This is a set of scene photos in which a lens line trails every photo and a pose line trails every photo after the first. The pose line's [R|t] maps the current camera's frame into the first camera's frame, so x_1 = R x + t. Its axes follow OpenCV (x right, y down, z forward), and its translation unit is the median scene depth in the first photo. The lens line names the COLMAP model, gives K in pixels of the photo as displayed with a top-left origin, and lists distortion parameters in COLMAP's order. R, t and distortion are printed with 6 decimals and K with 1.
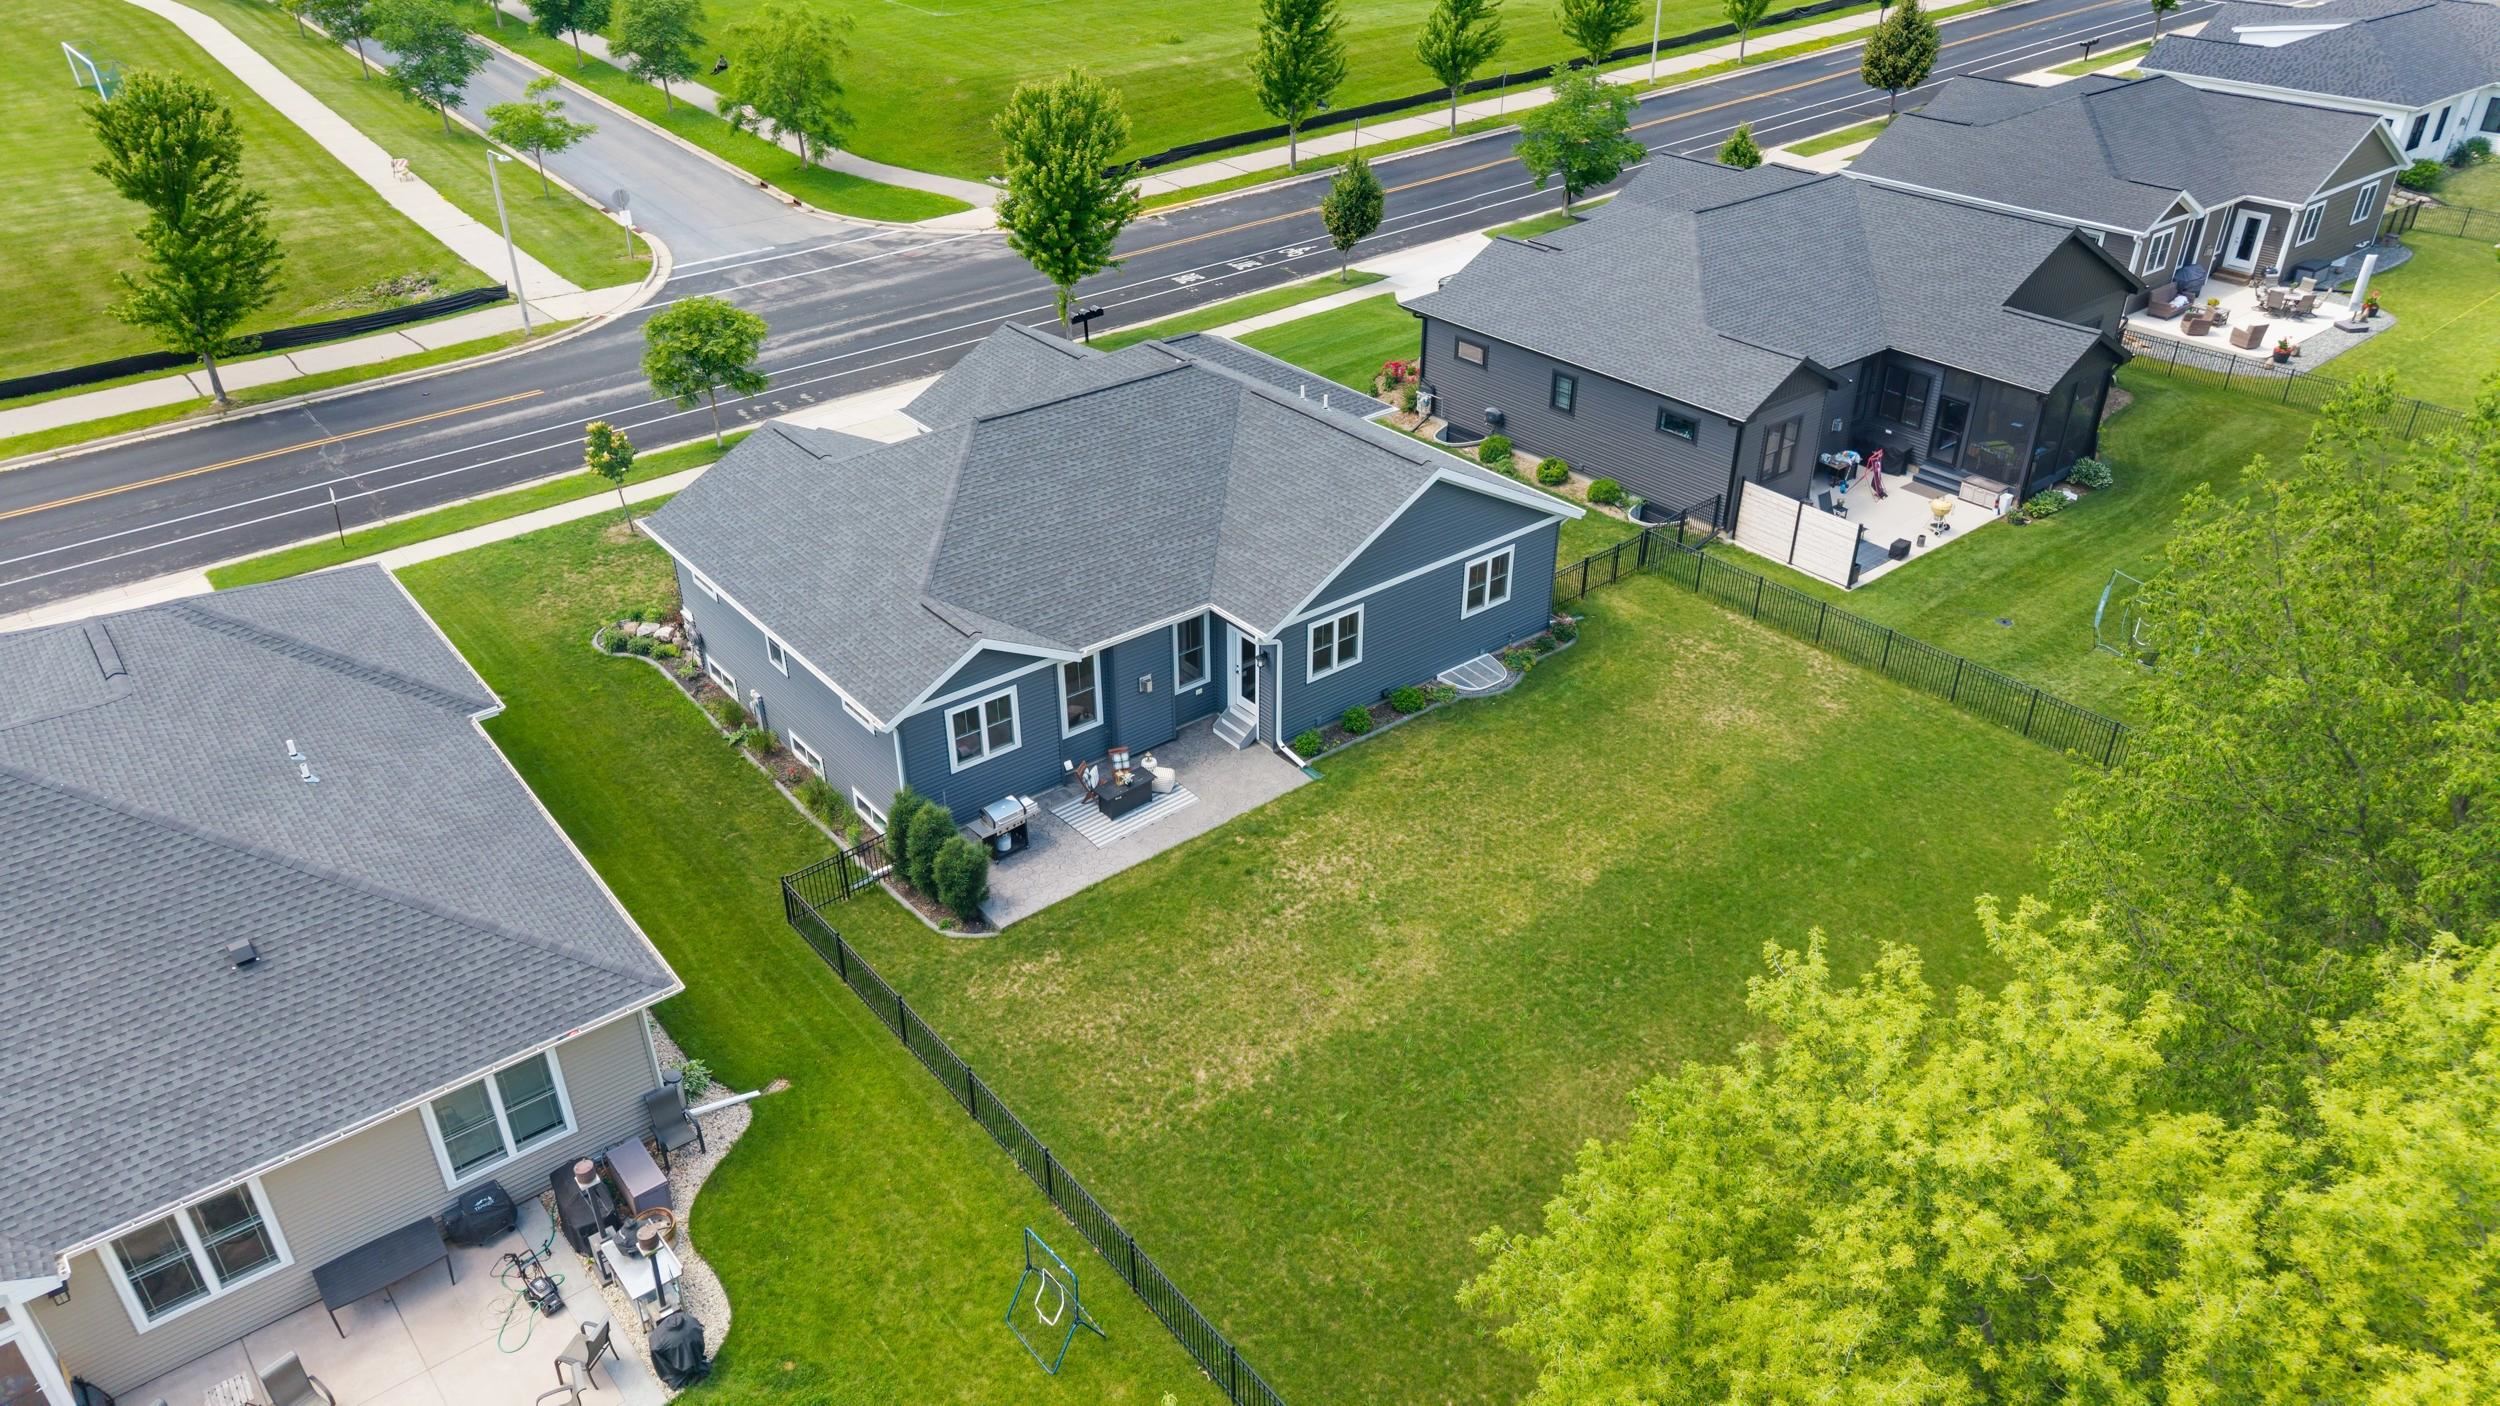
lens RADIAL K [[1670.6, 0, 1255.8], [0, 1670.6, 695.3], [0, 0, 1]] dist [0.031622, -0.025843]
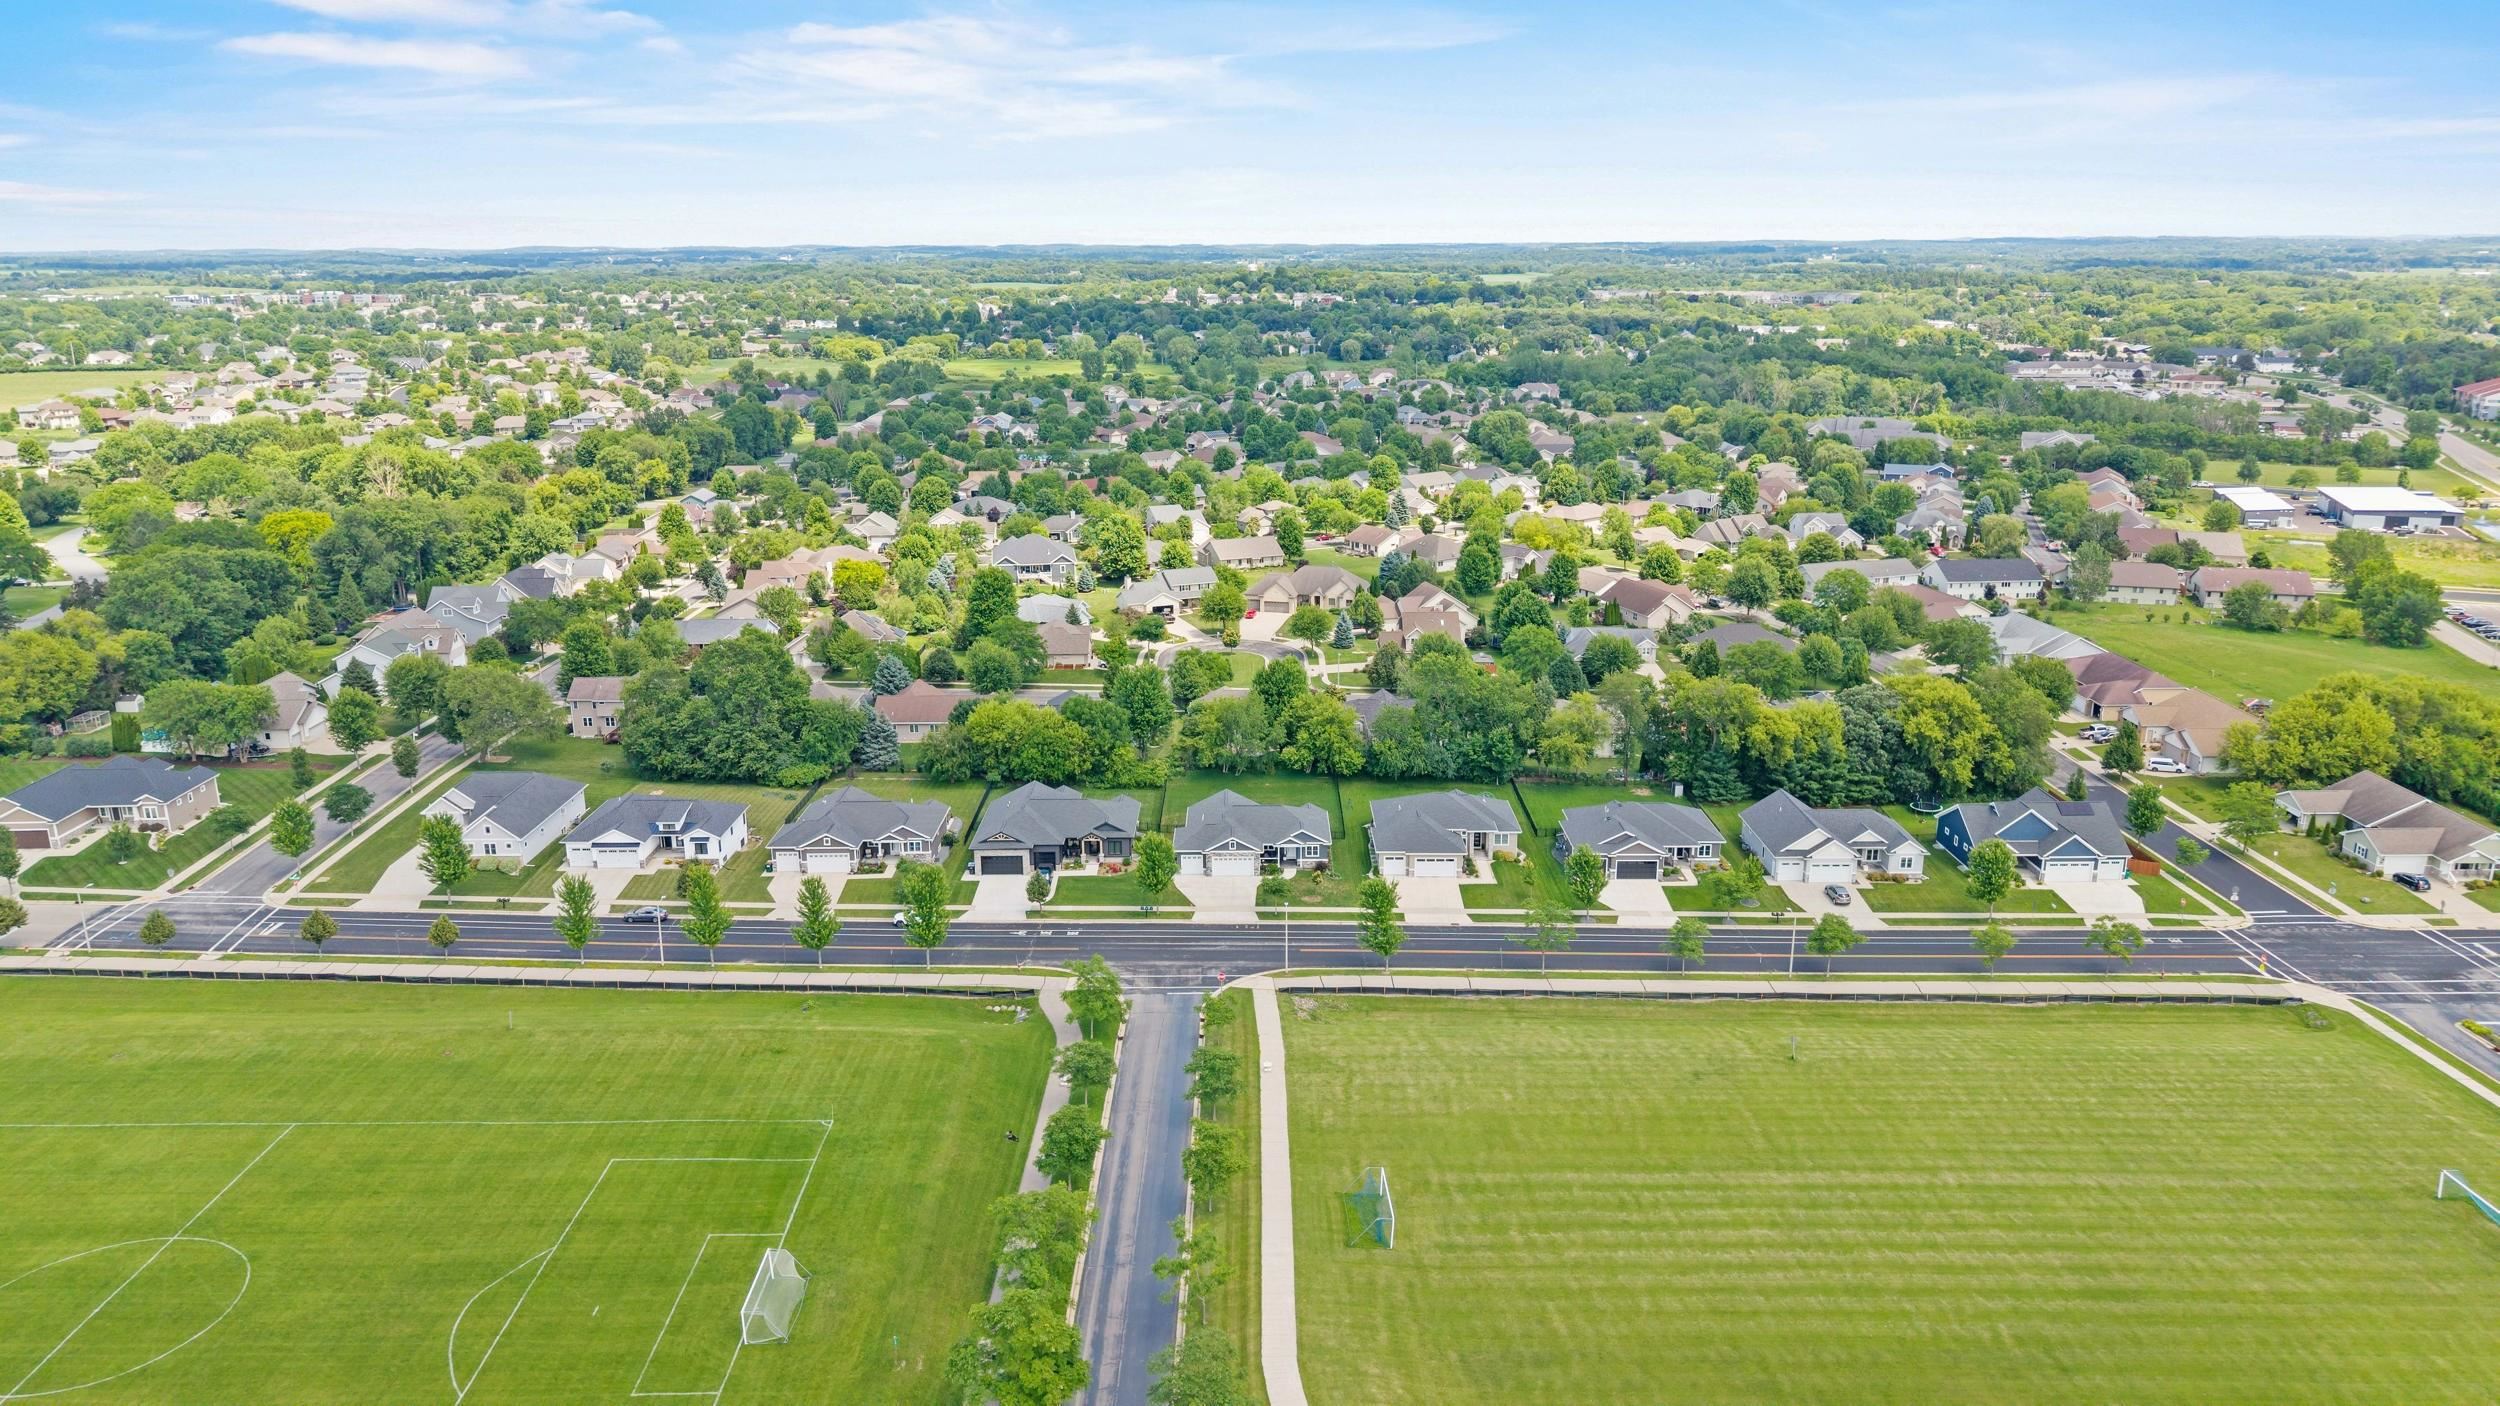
lens RADIAL K [[1670.6, 0, 1255.8], [0, 1670.6, 695.3], [0, 0, 1]] dist [0.031622, -0.025843]
pose [[-0.776339, -0.158619, 0.610031, -2.980640], [0.325671, 0.727684, 0.603667, -3.316002], [-0.539663, 0.667320, -0.513271, 3.179939]]
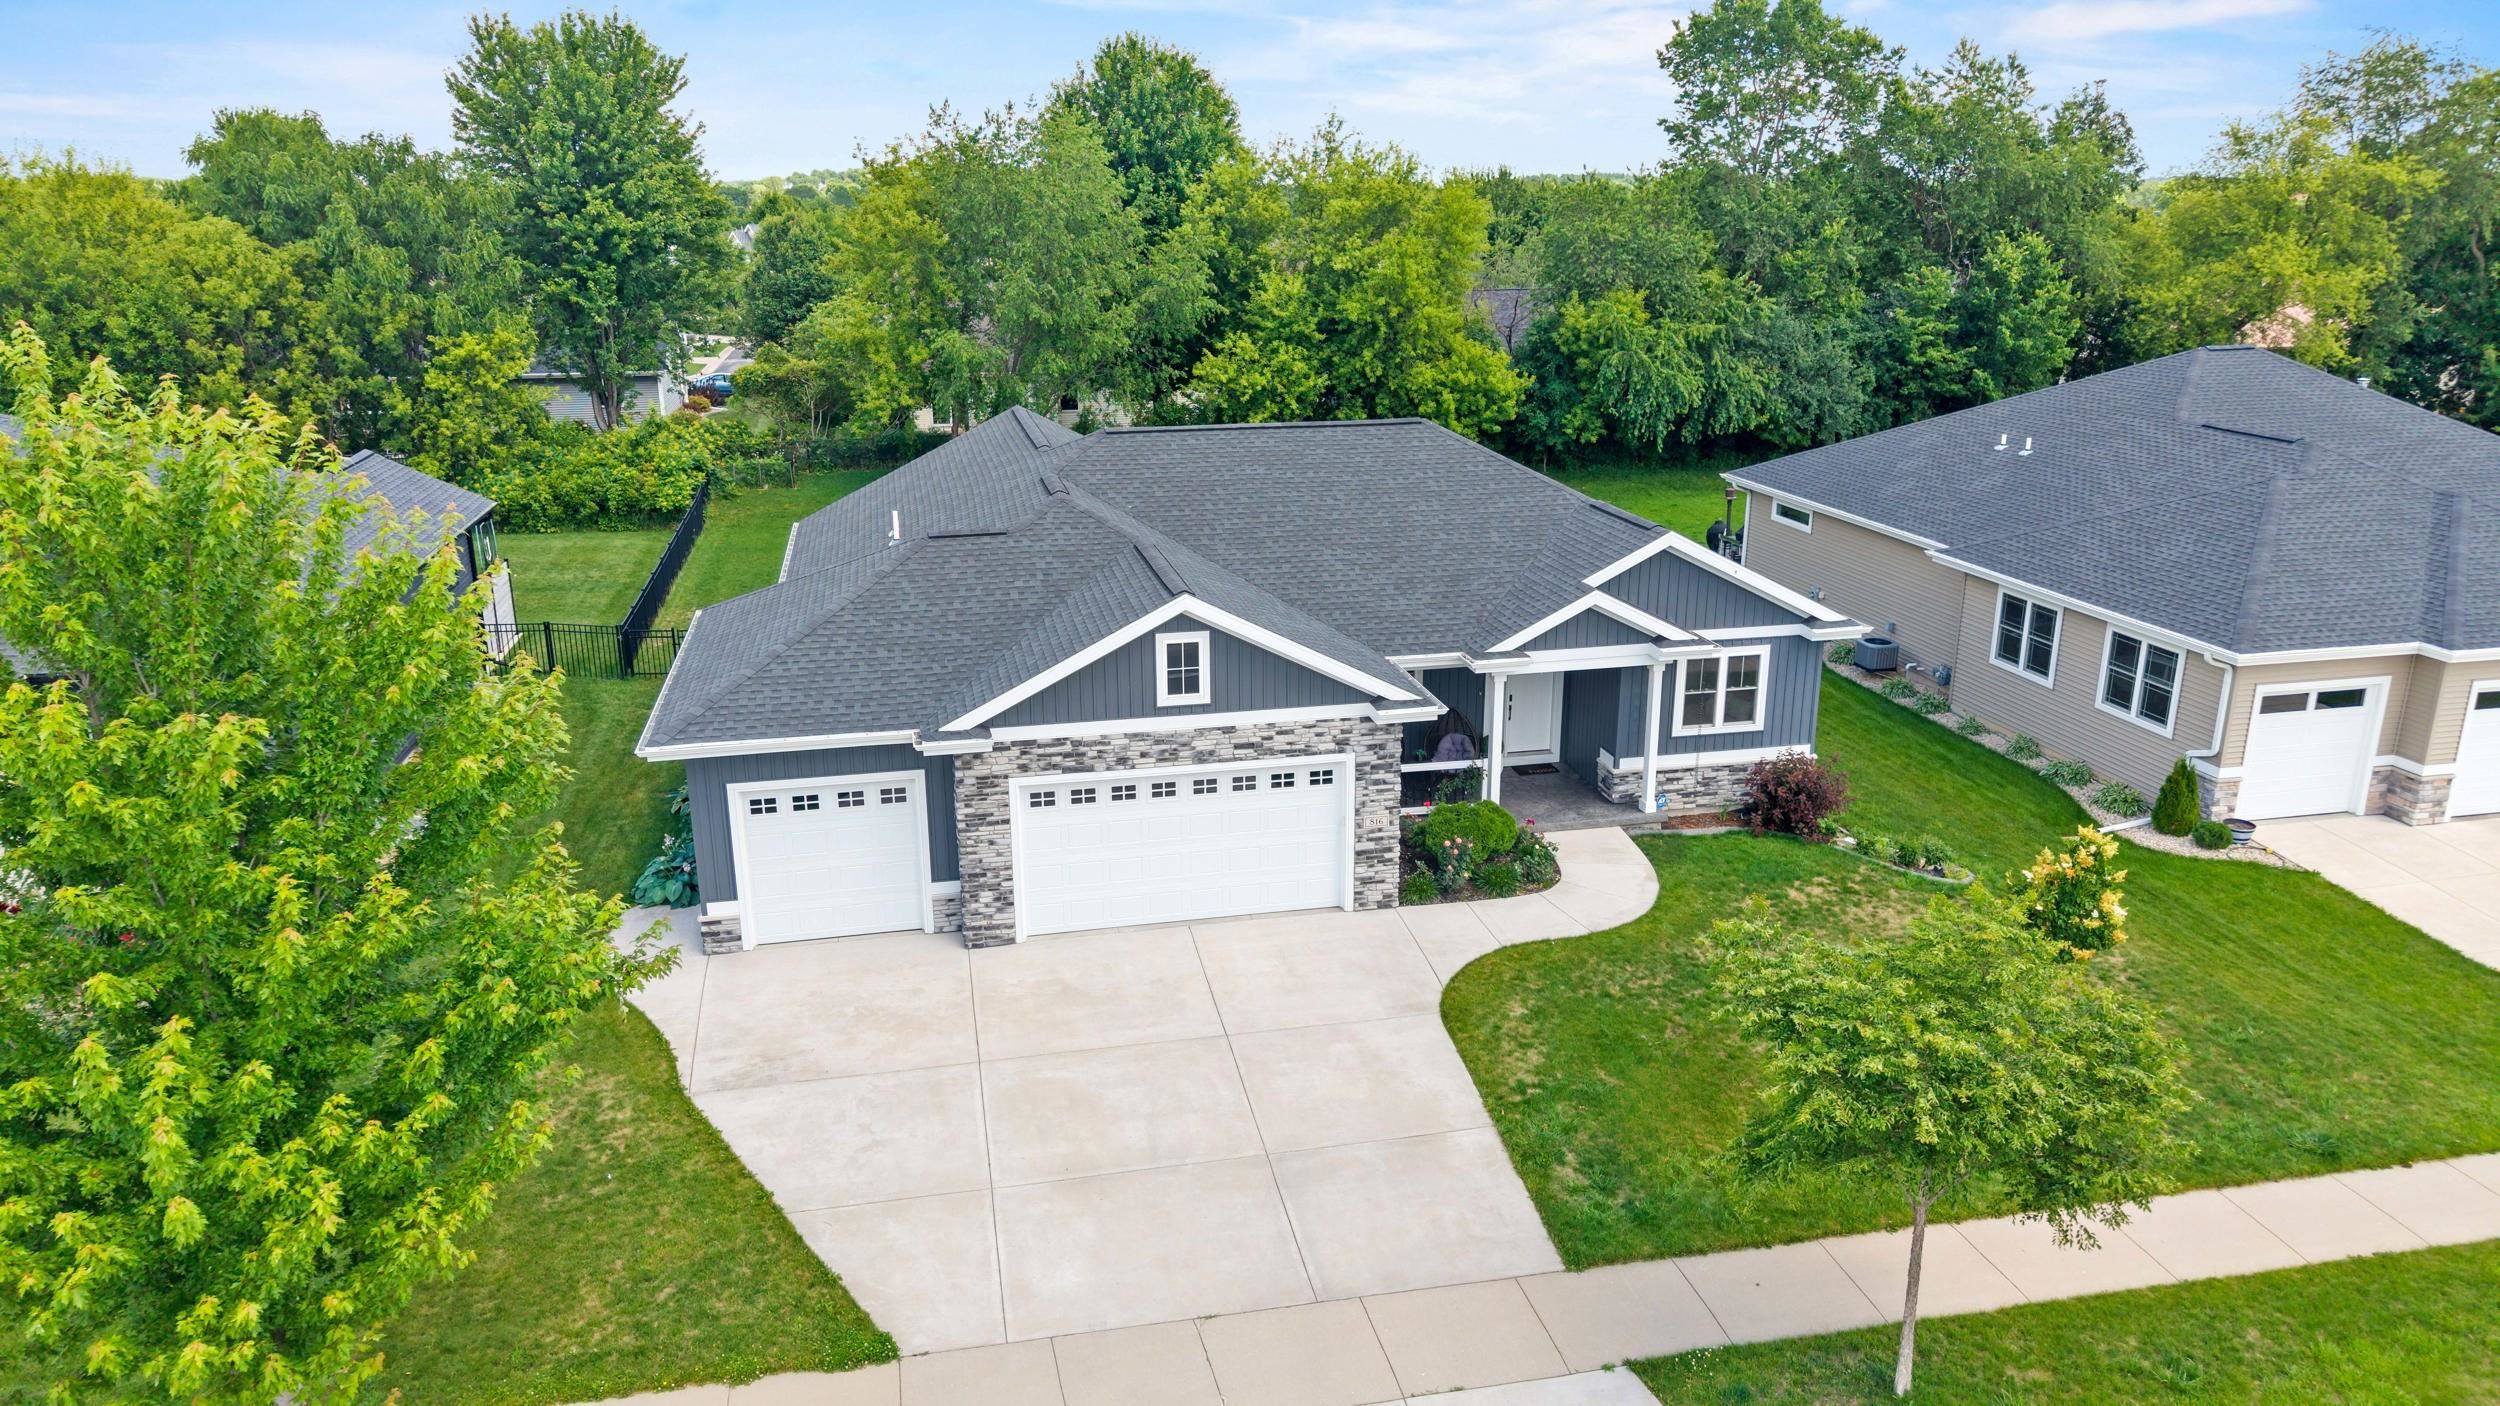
lens RADIAL K [[1670.6, 0, 1255.8], [0, 1670.6, 695.3], [0, 0, 1]] dist [0.031622, -0.025843]
pose [[-0.890934, -0.121574, 0.437558, -0.413900], [0.238233, 0.695164, 0.678228, -0.575921], [-0.386629, 0.708496, -0.590382, 1.419529]]
